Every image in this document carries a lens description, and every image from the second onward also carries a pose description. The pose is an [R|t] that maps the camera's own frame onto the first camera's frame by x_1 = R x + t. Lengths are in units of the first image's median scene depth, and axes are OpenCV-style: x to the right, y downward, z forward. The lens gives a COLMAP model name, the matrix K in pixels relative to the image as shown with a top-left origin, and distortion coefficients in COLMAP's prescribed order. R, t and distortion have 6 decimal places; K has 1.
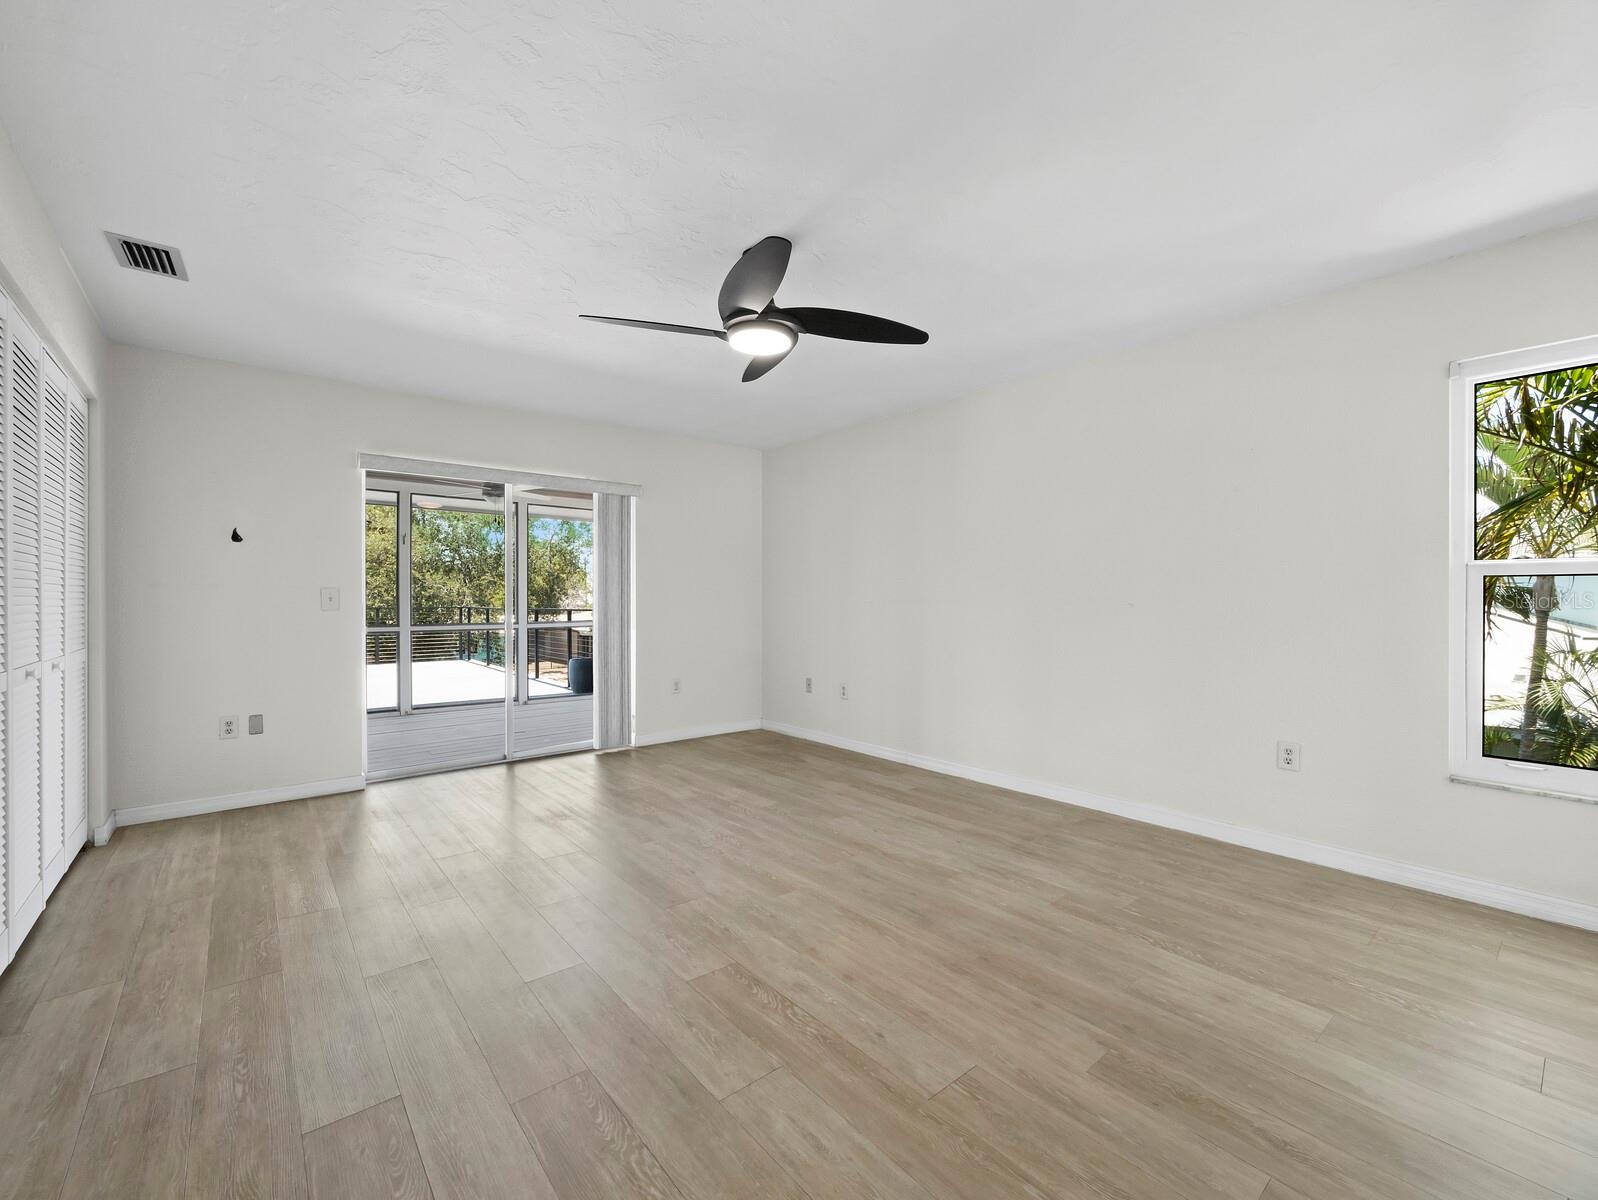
lens RADIAL K [[666.2, 0, 799.3], [0, 666.2, 603.8], [0, 0, 1]] dist [-0.002213, -0.000153]
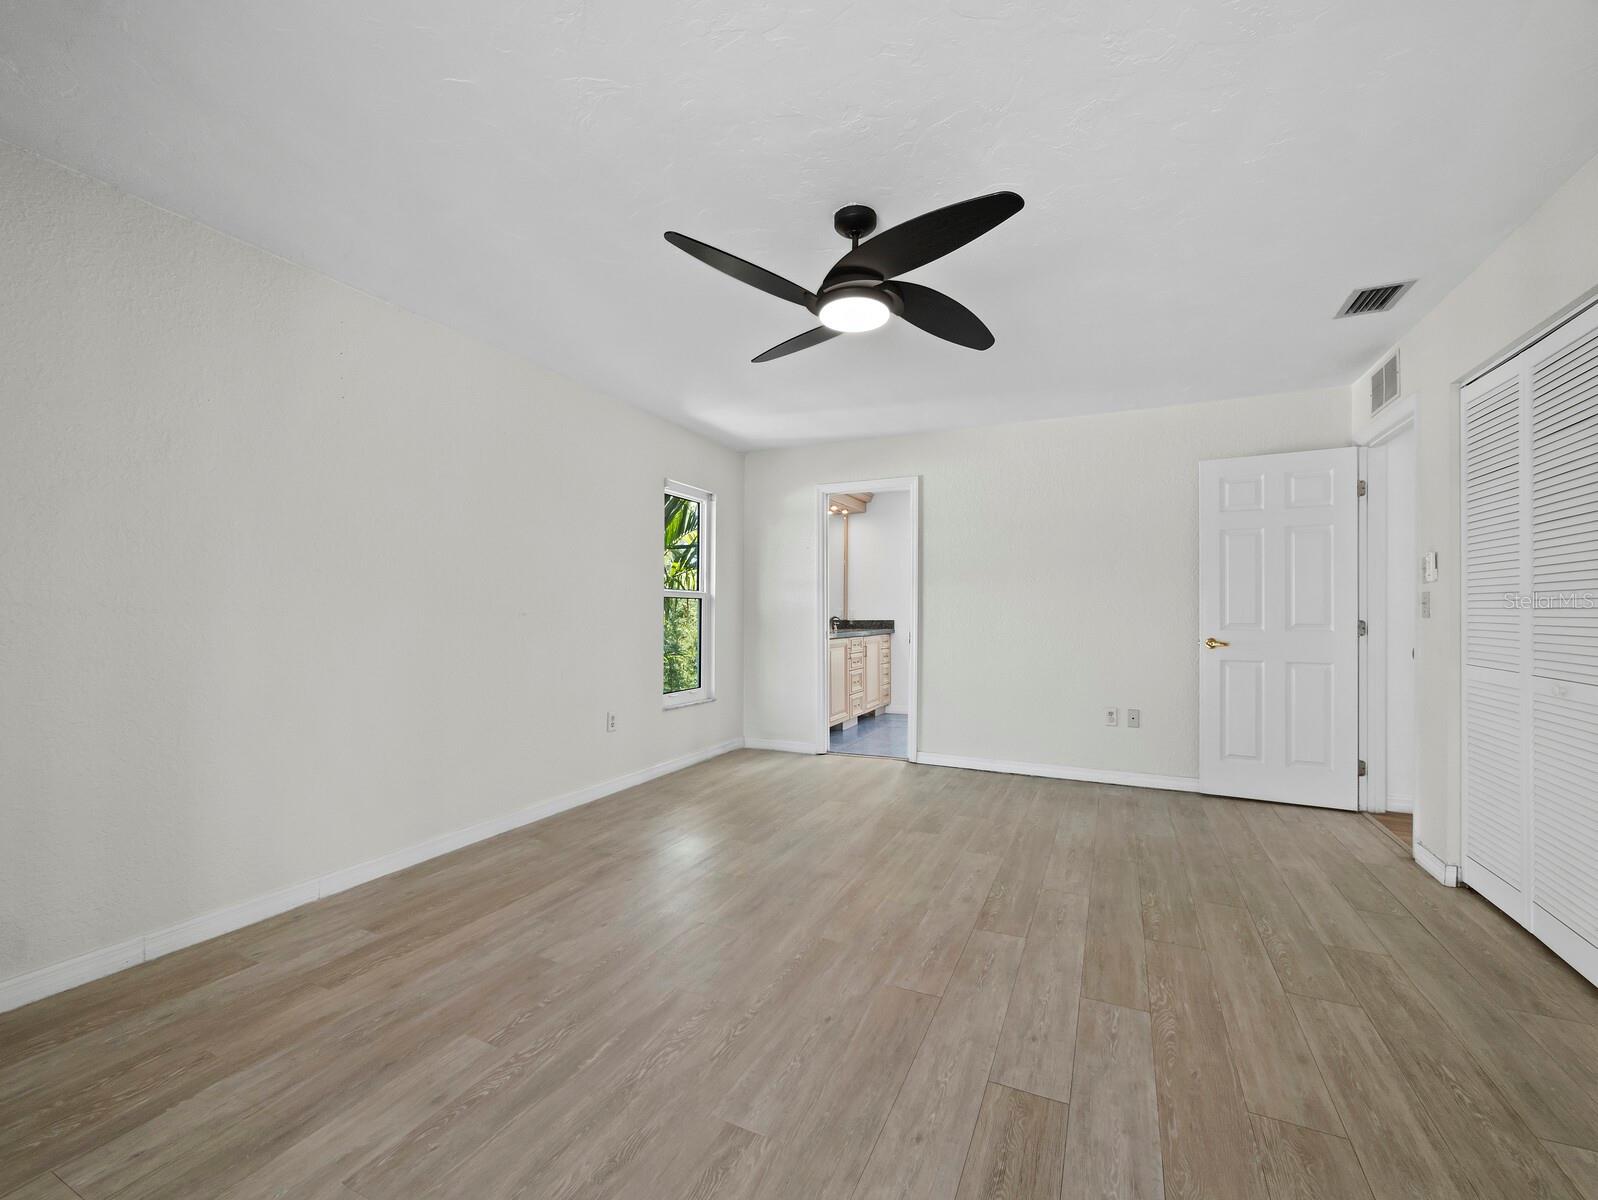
lens RADIAL K [[666.2, 0, 799.3], [0, 666.2, 603.8], [0, 0, 1]] dist [-0.002213, -0.000153]
pose [[-0.417963, 0.011077, 0.908397, -0.711634], [0.000843, 0.999930, -0.011805, -0.002595], [-0.908464, -0.004168, -0.417943, 1.232330]]
